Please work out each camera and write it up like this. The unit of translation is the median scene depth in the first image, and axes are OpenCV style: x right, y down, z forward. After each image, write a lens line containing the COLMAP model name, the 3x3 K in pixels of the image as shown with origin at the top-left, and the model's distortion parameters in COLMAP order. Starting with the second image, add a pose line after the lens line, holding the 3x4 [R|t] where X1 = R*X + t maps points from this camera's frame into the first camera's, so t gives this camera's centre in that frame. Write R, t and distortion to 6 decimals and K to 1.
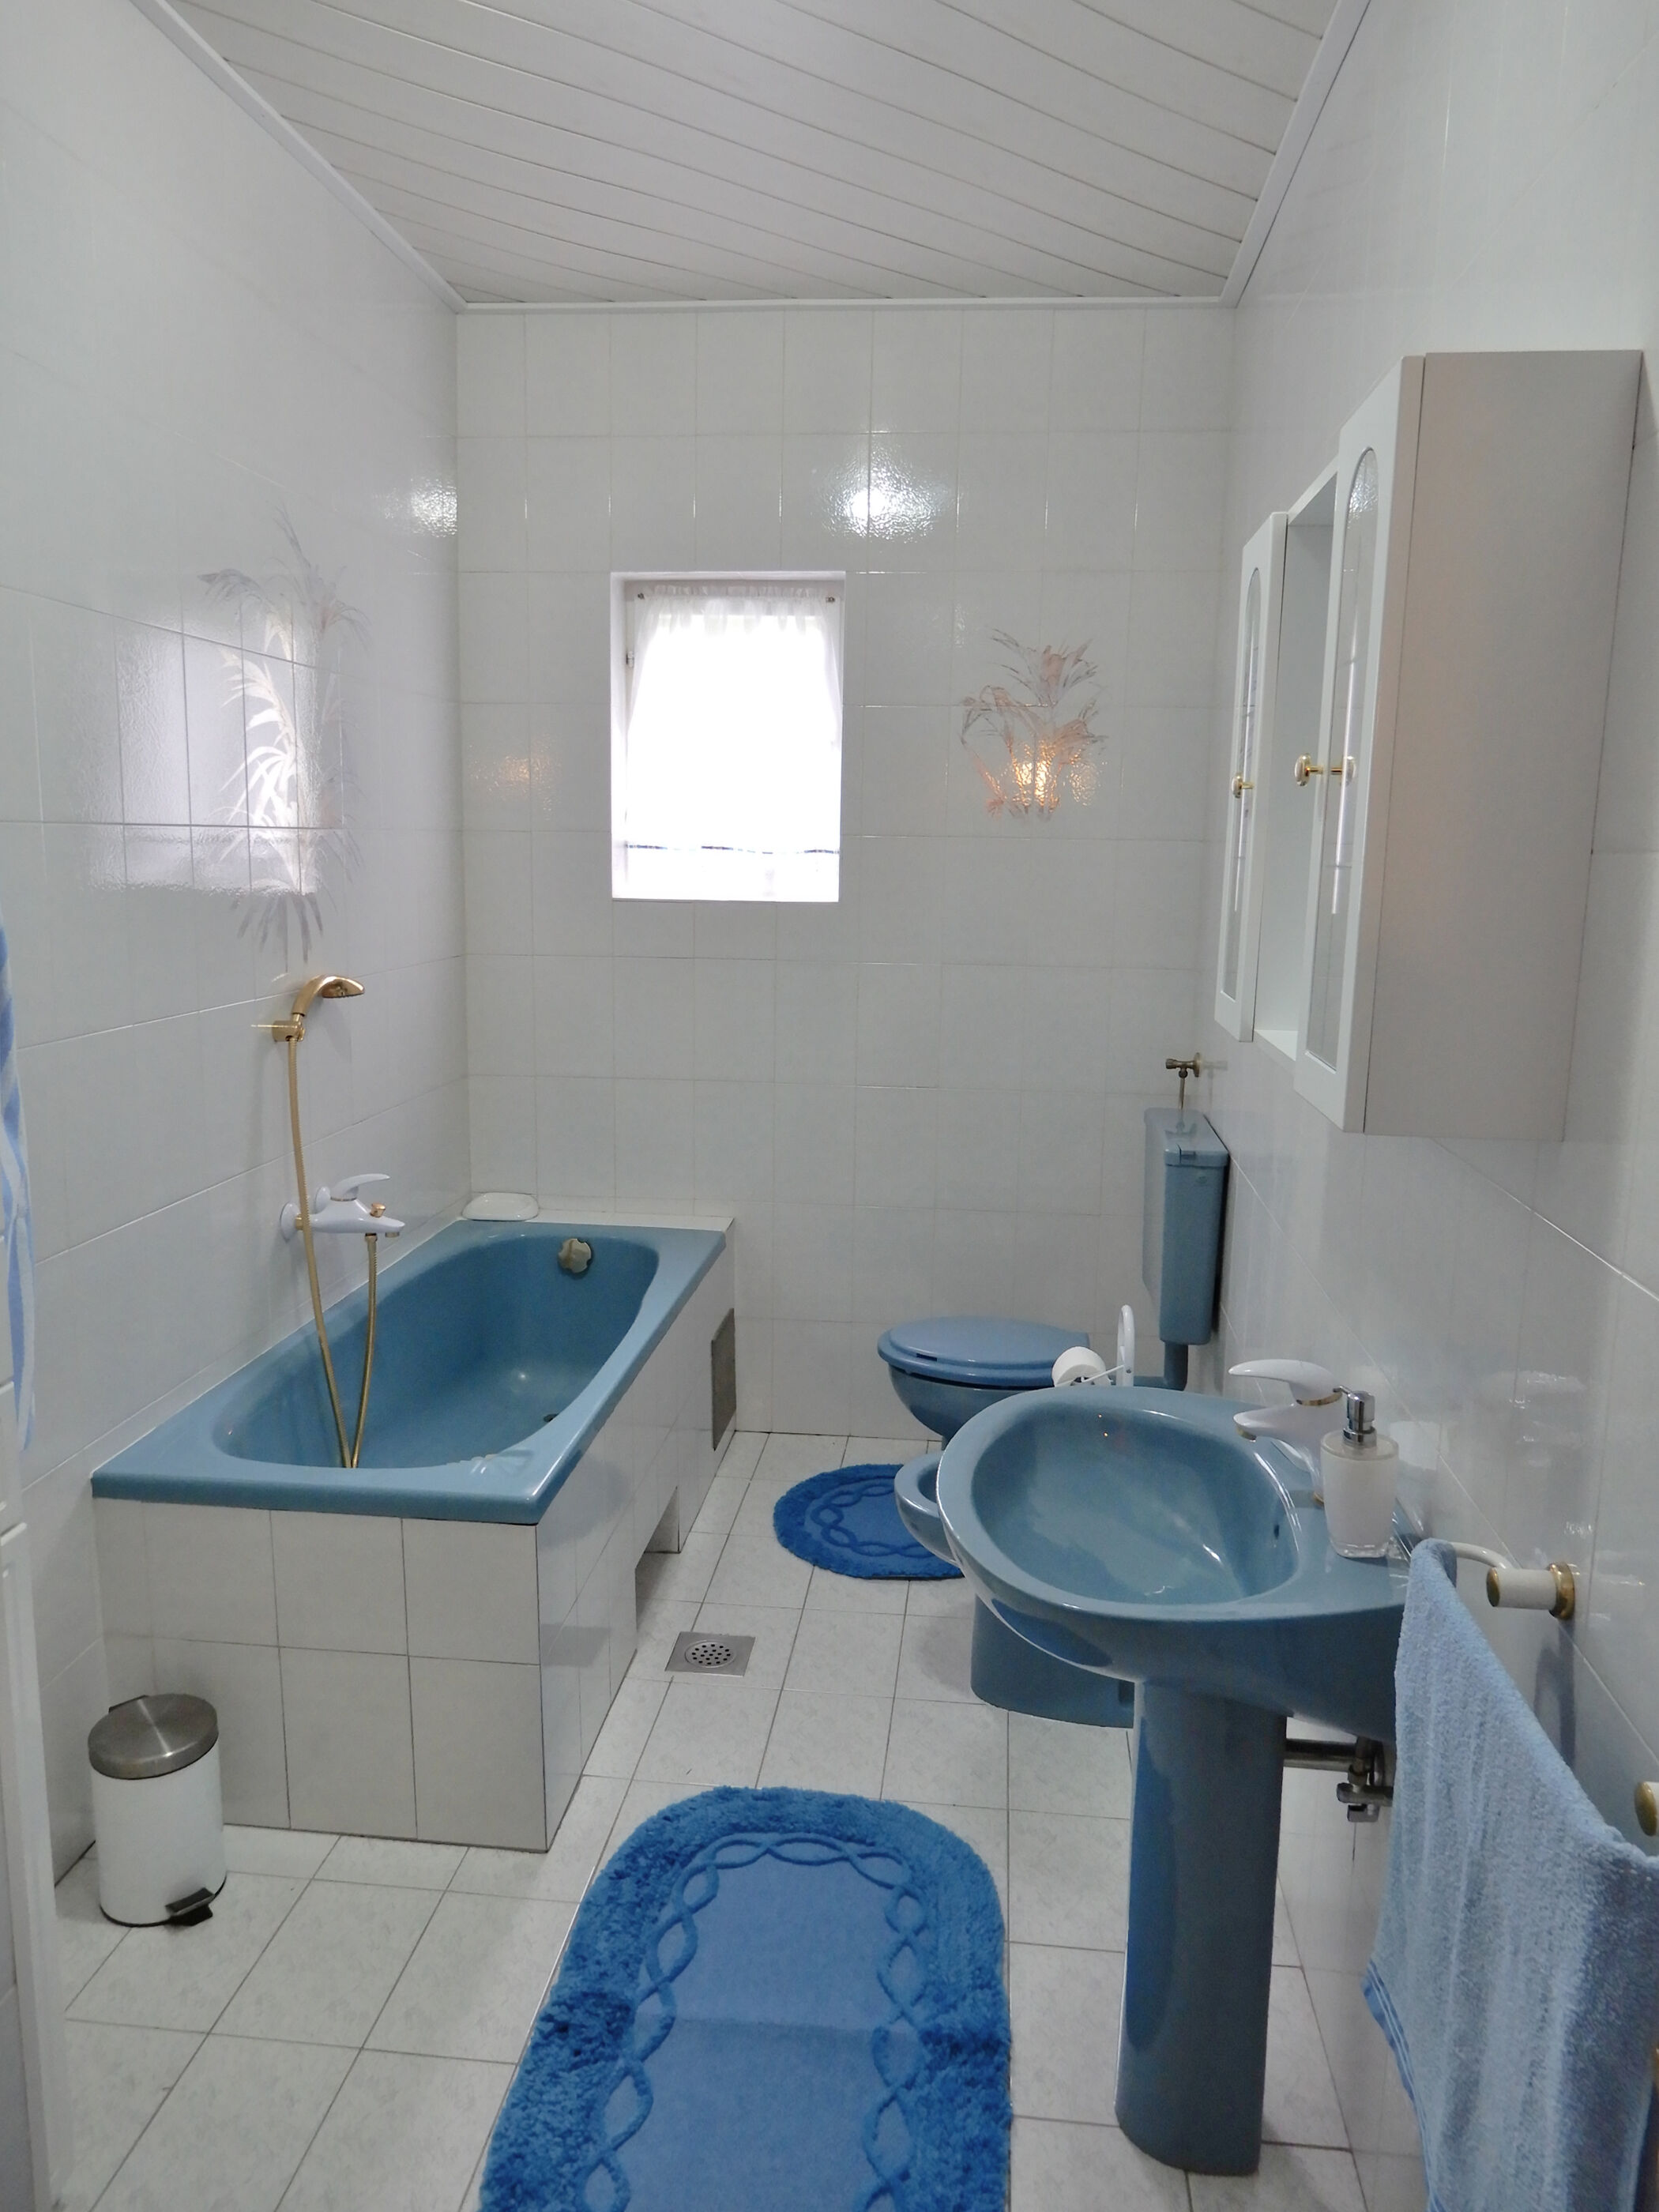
lens RADIAL K [[1530.3, 0, 858.2], [0, 1530.3, 1122.3], [0, 0, 1]] dist [-0.000830, -0.006083]
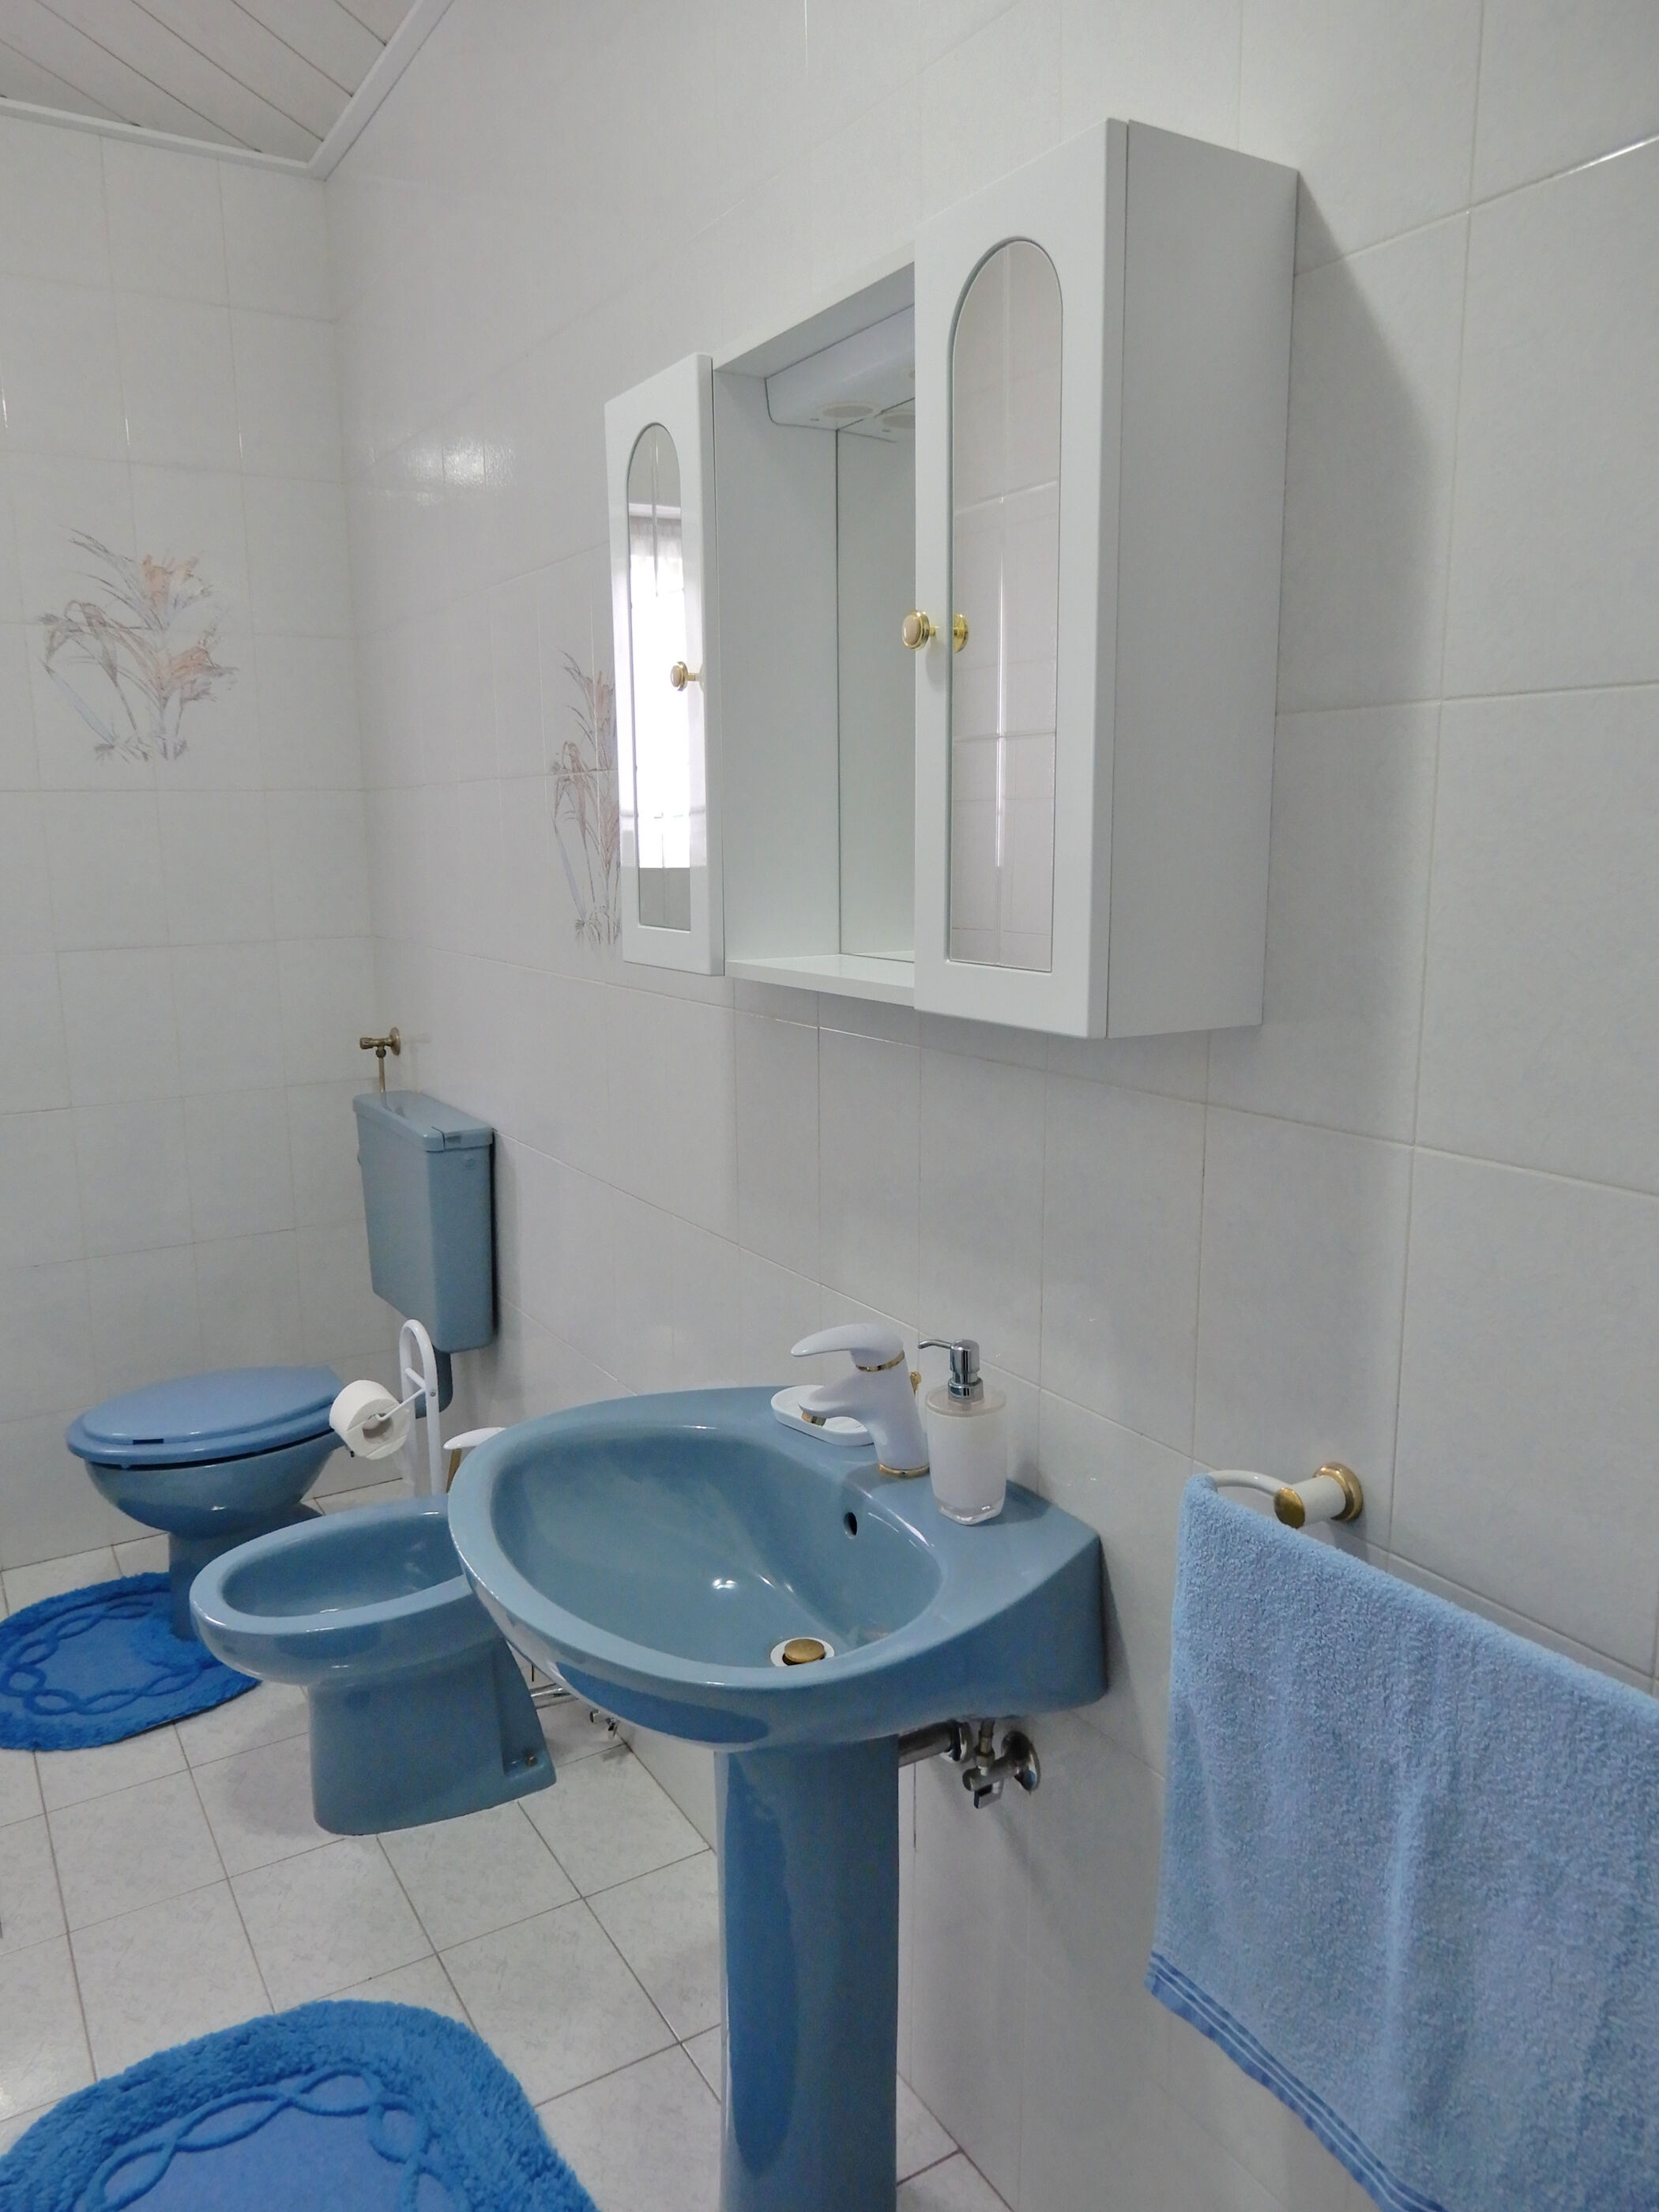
lens RADIAL K [[1568.8, 0, 829.5], [0, 1568.8, 1106.0], [0, 0, 1]] dist [-0.000377, 0.004588]
pose [[0.802268, -0.135300, 0.581429, -0.132855], [0.137728, 0.989652, 0.040255, -0.002695], [-0.580859, 0.047784, 0.812601, 0.138738]]
